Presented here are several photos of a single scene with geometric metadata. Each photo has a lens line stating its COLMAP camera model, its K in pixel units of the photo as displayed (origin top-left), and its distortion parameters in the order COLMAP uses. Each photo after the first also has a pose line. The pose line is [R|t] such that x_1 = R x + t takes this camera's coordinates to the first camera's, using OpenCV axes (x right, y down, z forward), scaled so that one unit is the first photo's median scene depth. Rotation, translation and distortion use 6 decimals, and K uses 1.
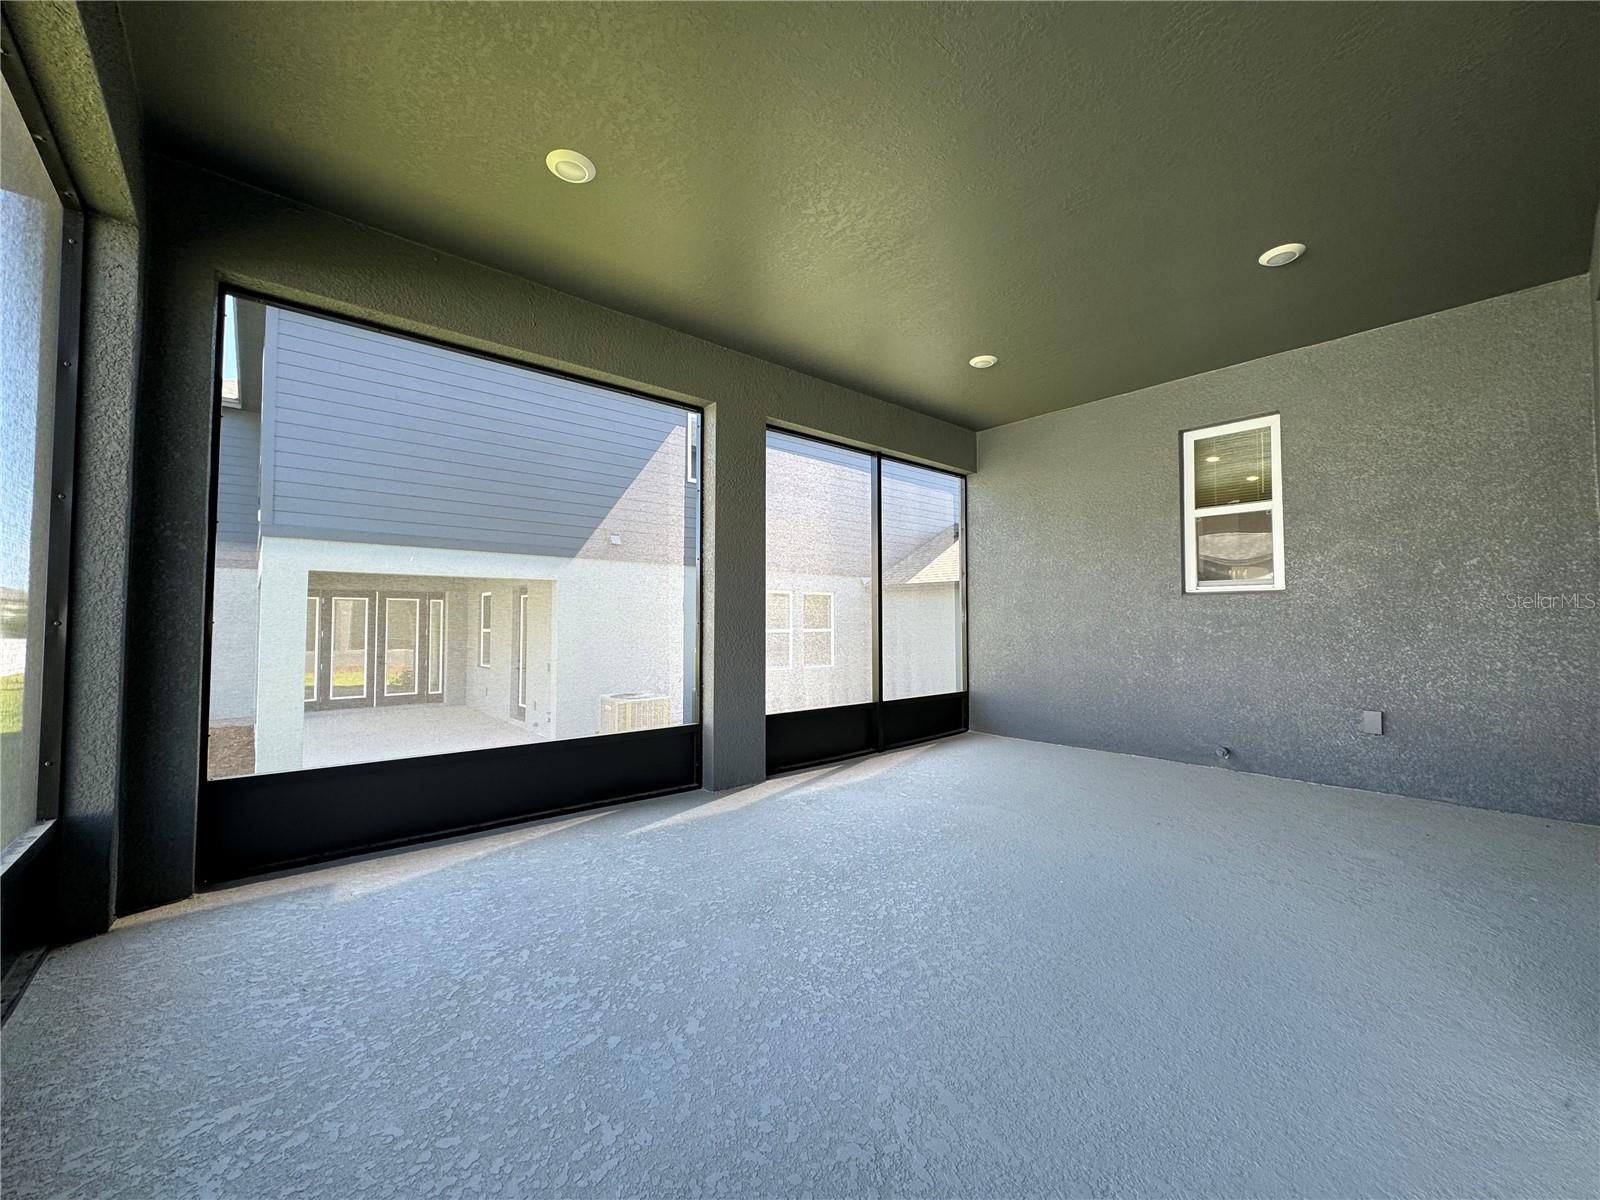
lens RADIAL K [[637.6, 0, 806.6], [0, 637.6, 607.3], [0, 0, 1]] dist [-0.001188, 0.000210]
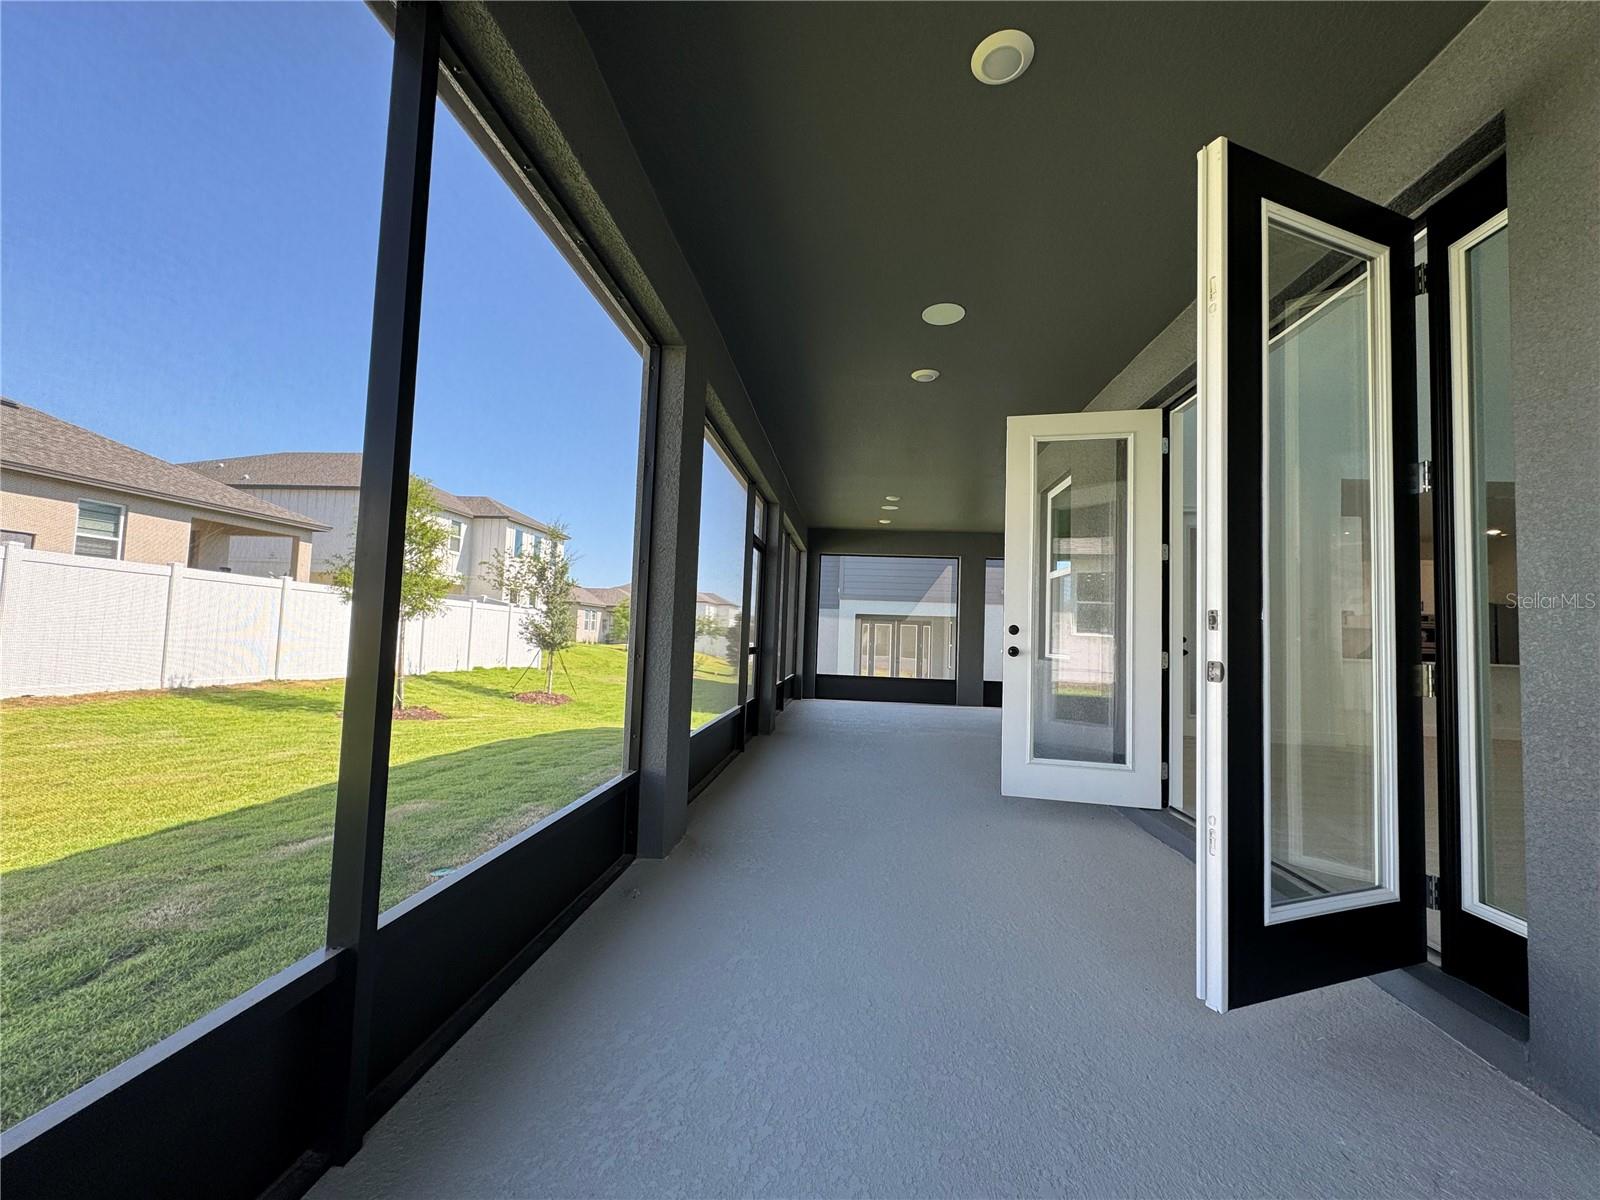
lens RADIAL K [[637.6, 0, 793.8], [0, 637.6, 603.0], [0, 0, 1]] dist [-0.001188, 0.000210]
pose [[0.684826, -0.015622, -0.728539, 1.095093], [-0.013466, 0.999328, -0.034087, -0.027987], [0.728582, 0.033154, 0.684156, -1.082546]]
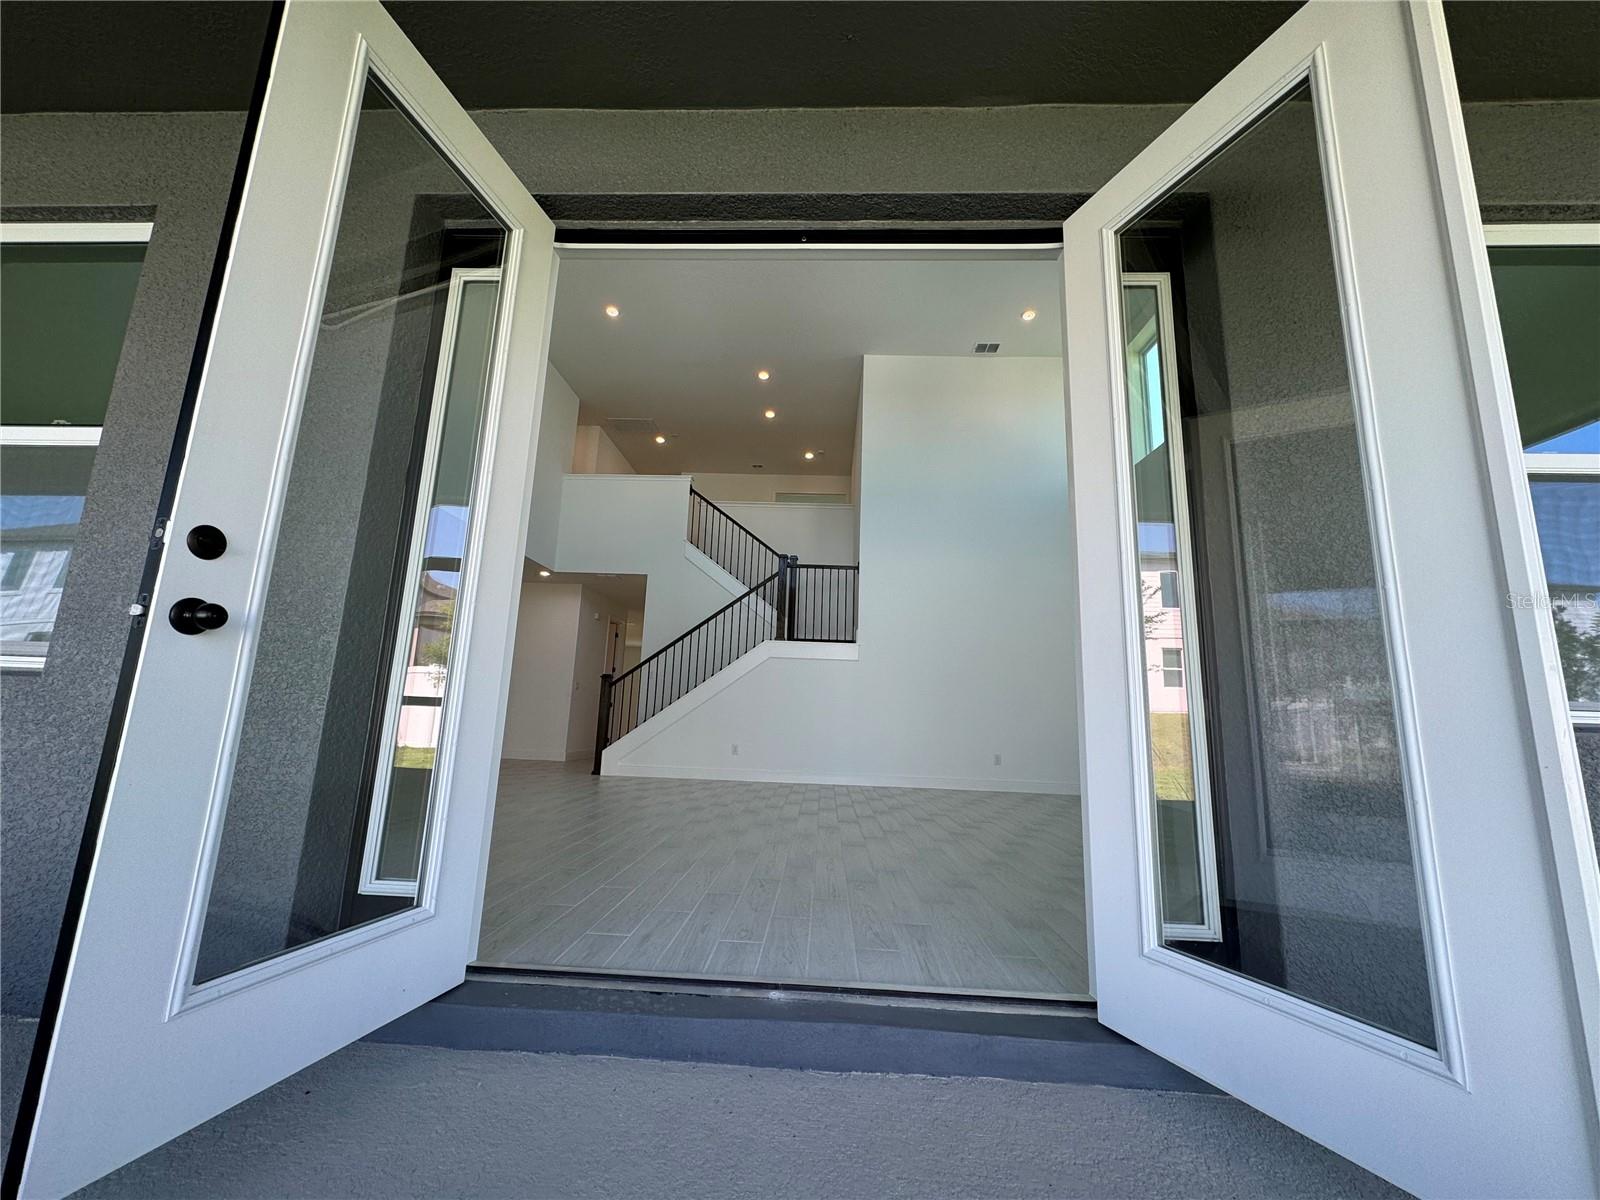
lens RADIAL K [[637.6, 0, 798.9], [0, 637.6, 602.3], [0, 0, 1]] dist [-0.001188, 0.000210]
pose [[0.684428, 0.159014, 0.711529, 0.671292], [-0.055342, 0.984441, -0.166771, 0.024735], [-0.726977, 0.074766, 0.682579, -0.630565]]
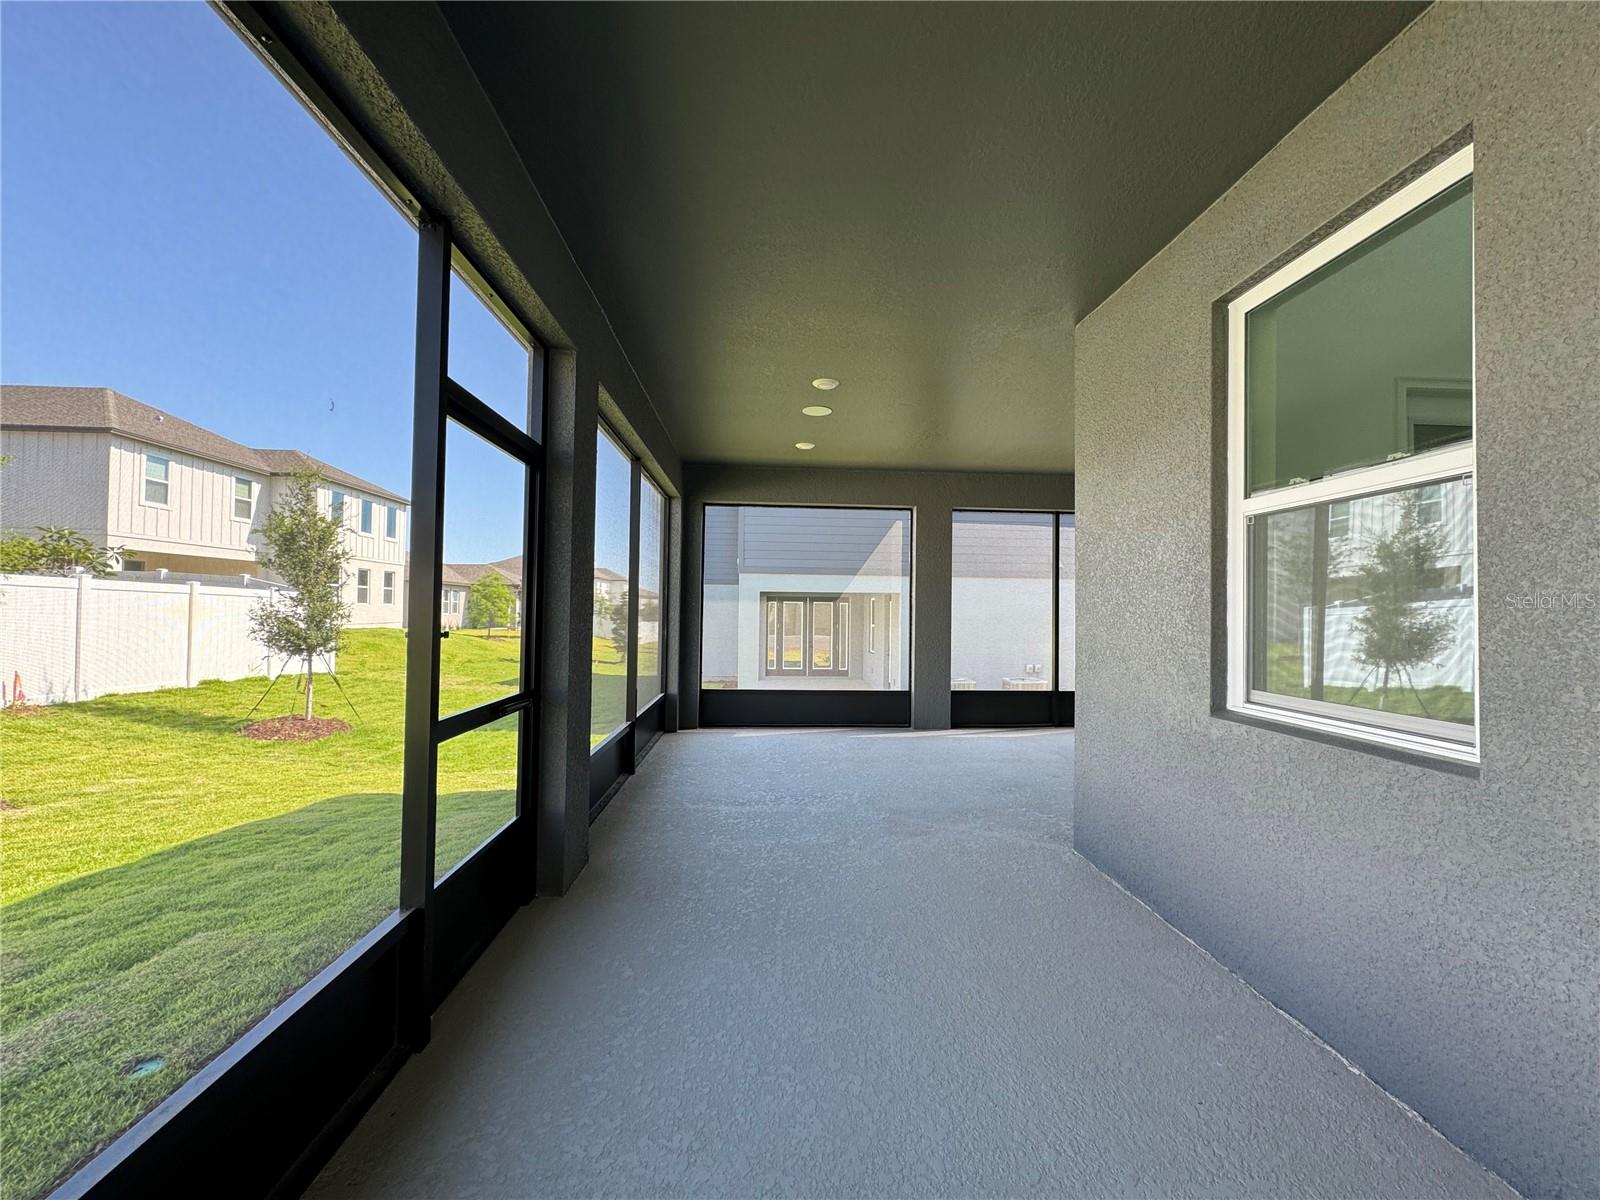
lens RADIAL K [[637.6, 0, 798.1], [0, 637.6, 601.4], [0, 0, 1]] dist [-0.001188, 0.000210]
pose [[0.790080, -0.003030, -0.612997, 0.567083], [0.006911, 0.999968, 0.003966, -0.060653], [0.612965, -0.007370, 0.790076, -0.481896]]
